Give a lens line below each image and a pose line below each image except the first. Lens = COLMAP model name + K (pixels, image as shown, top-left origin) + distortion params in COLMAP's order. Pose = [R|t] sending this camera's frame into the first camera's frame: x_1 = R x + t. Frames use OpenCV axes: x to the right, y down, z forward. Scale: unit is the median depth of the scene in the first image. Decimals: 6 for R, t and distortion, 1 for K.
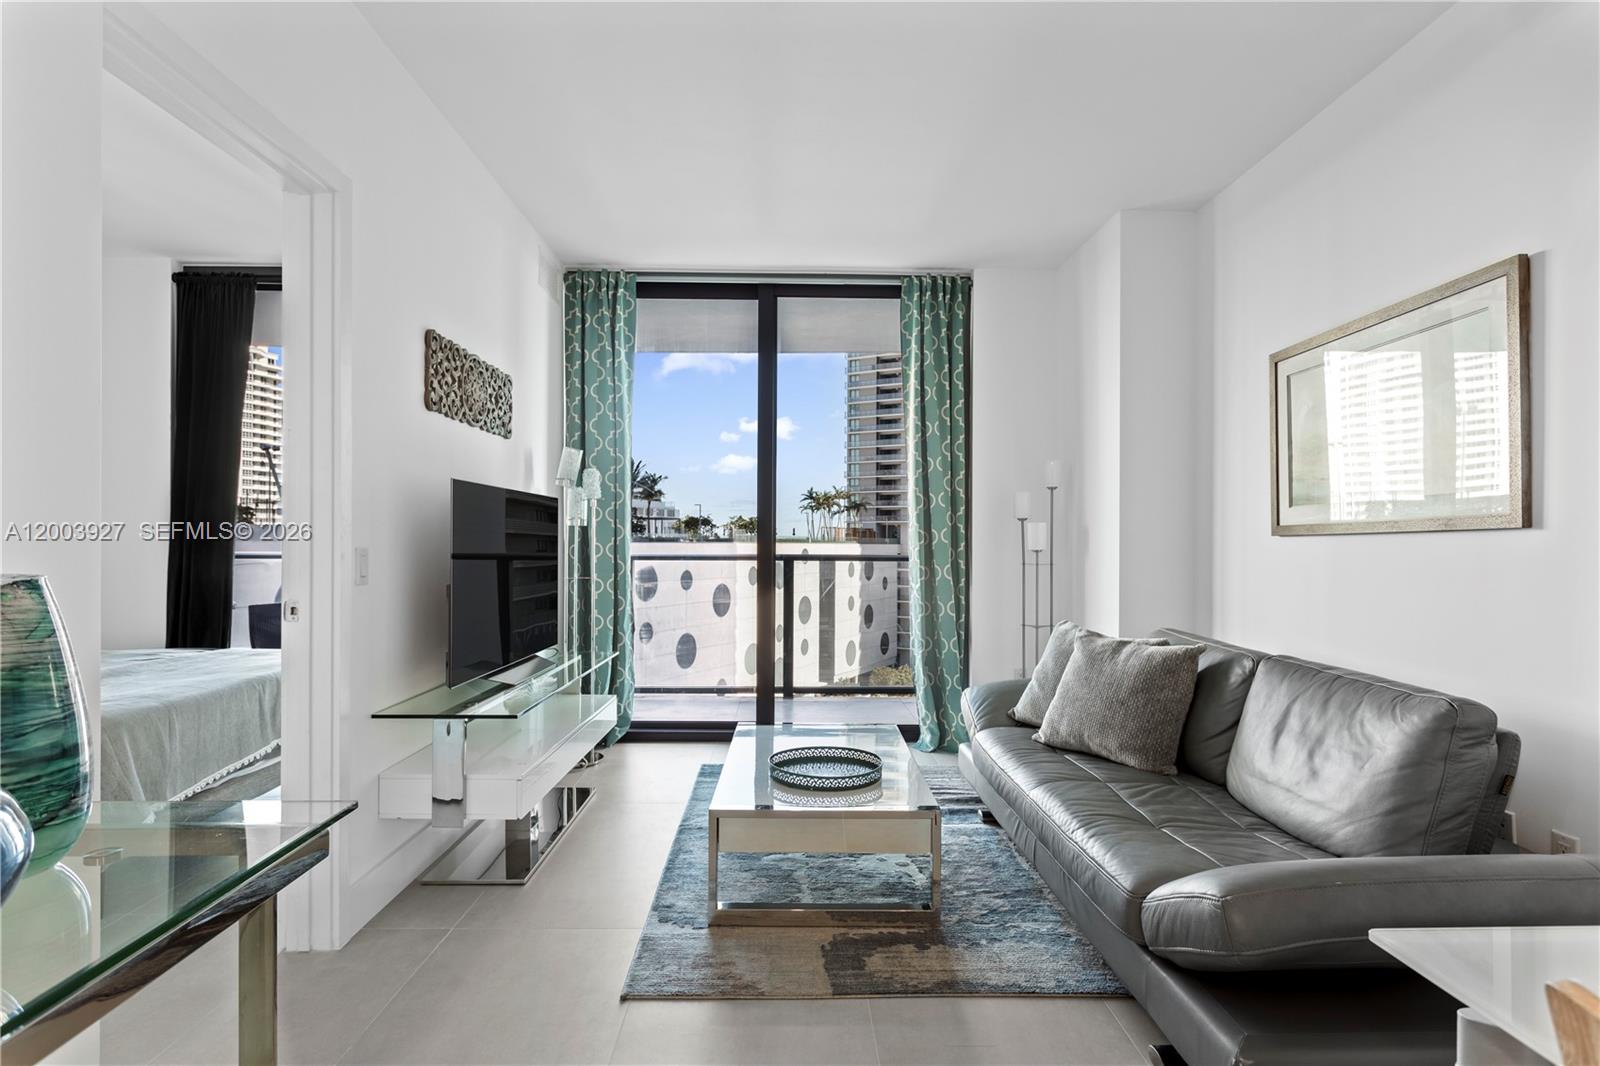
lens RADIAL K [[847.4, 0, 791.9], [0, 847.4, 545.4], [0, 0, 1]] dist [-0.007679, -0.000207]
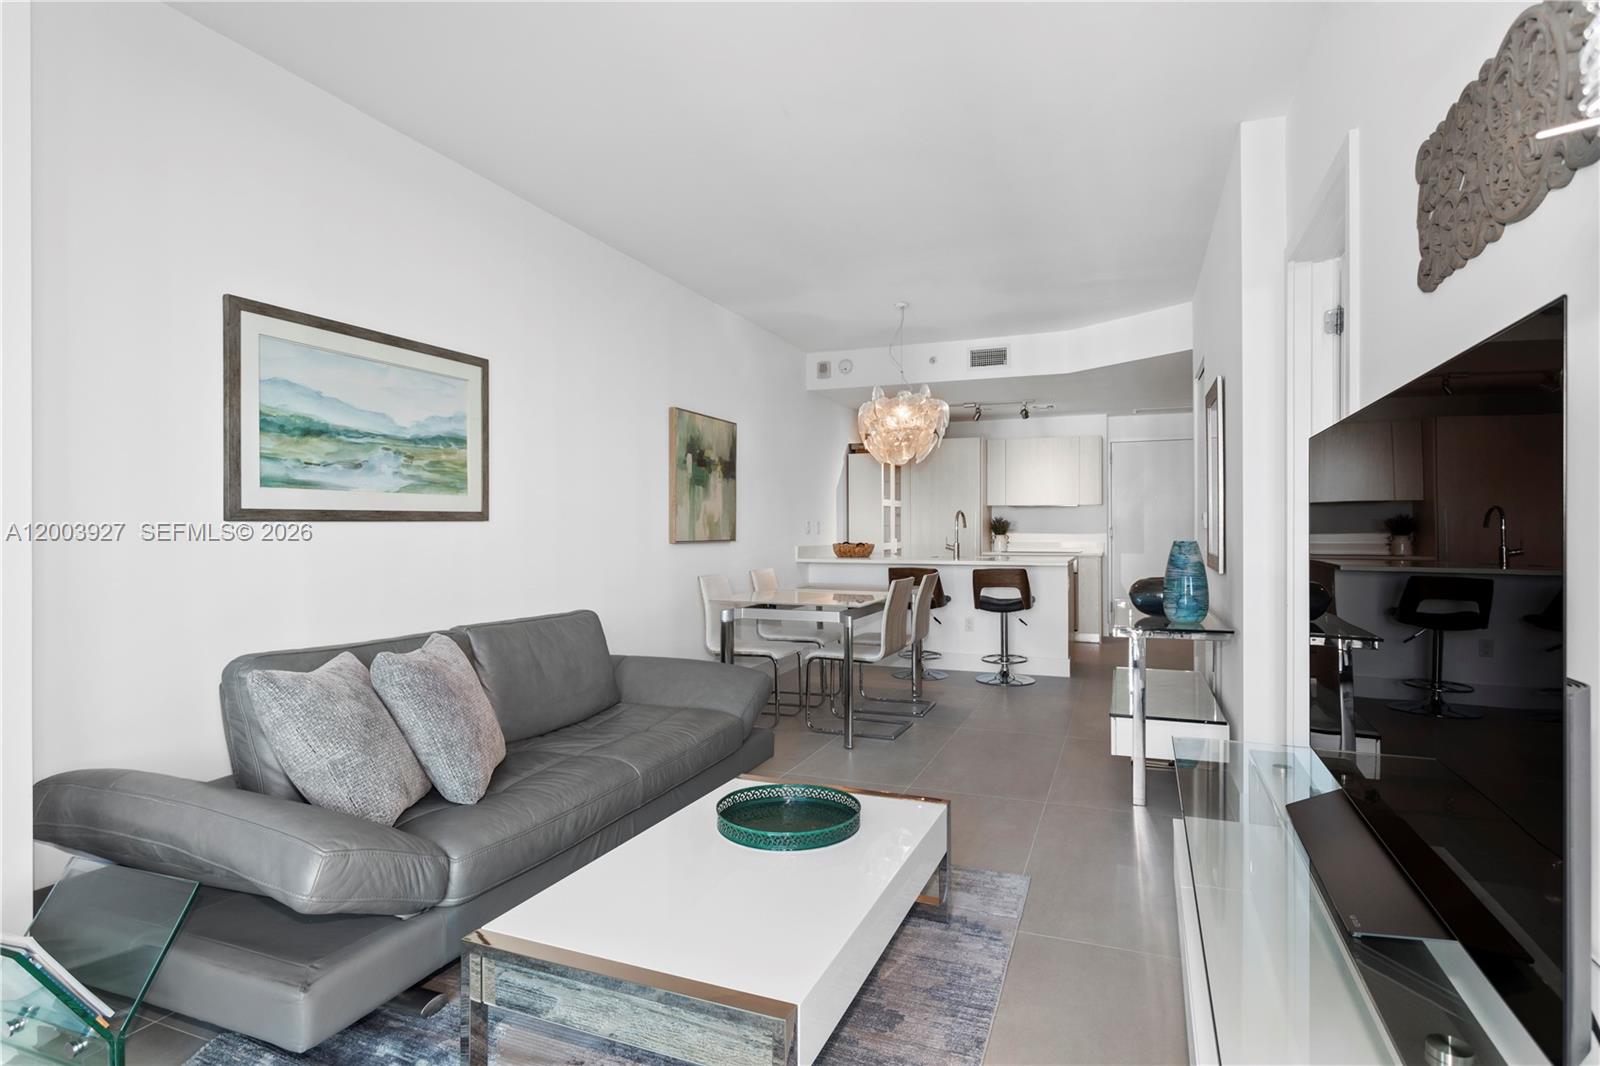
lens RADIAL K [[808.9, 0, 798.2], [0, 808.9, 543.0], [0, 0, 1]] dist [0.000305, 0.001005]
pose [[-0.920960, -0.007634, 0.389582, -0.167965], [0.000574, 0.999780, 0.020947, -0.004468], [-0.389656, 0.019515, -0.920754, 1.091158]]
